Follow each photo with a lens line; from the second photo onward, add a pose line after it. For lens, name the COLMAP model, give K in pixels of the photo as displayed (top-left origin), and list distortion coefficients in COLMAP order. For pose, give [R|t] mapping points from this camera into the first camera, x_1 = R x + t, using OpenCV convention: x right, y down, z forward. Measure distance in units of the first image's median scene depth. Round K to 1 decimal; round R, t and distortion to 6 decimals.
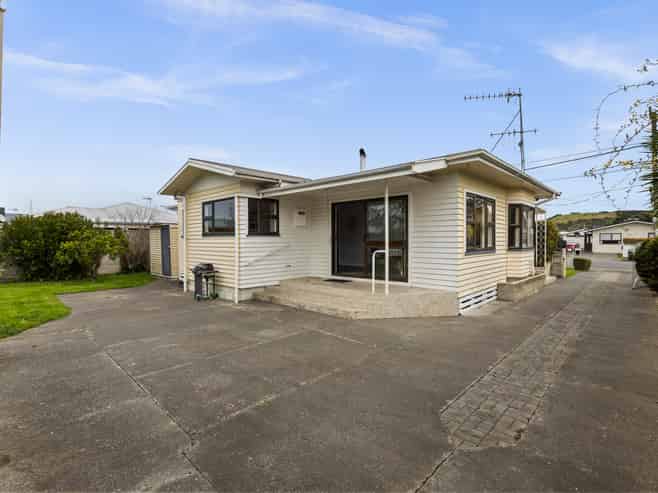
lens RADIAL K [[323.9, 0, 327.5], [0, 323.9, 247.4], [0, 0, 1]] dist [-0.001623, 0.002348]
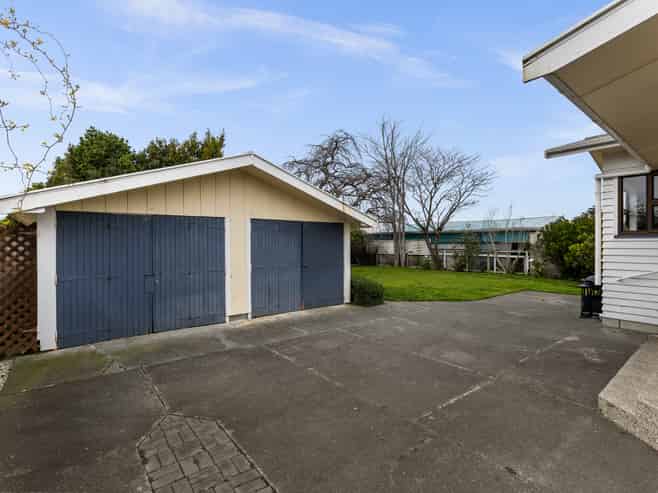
lens RADIAL K [[323.9, 0, 326.9], [0, 323.9, 244.4], [0, 0, 1]] dist [-0.001623, 0.002348]
pose [[-0.123078, 0.008336, -0.992362, 1.148274], [-0.021691, 0.999703, 0.011088, -0.040338], [0.992160, 0.022891, -0.122860, 1.292062]]
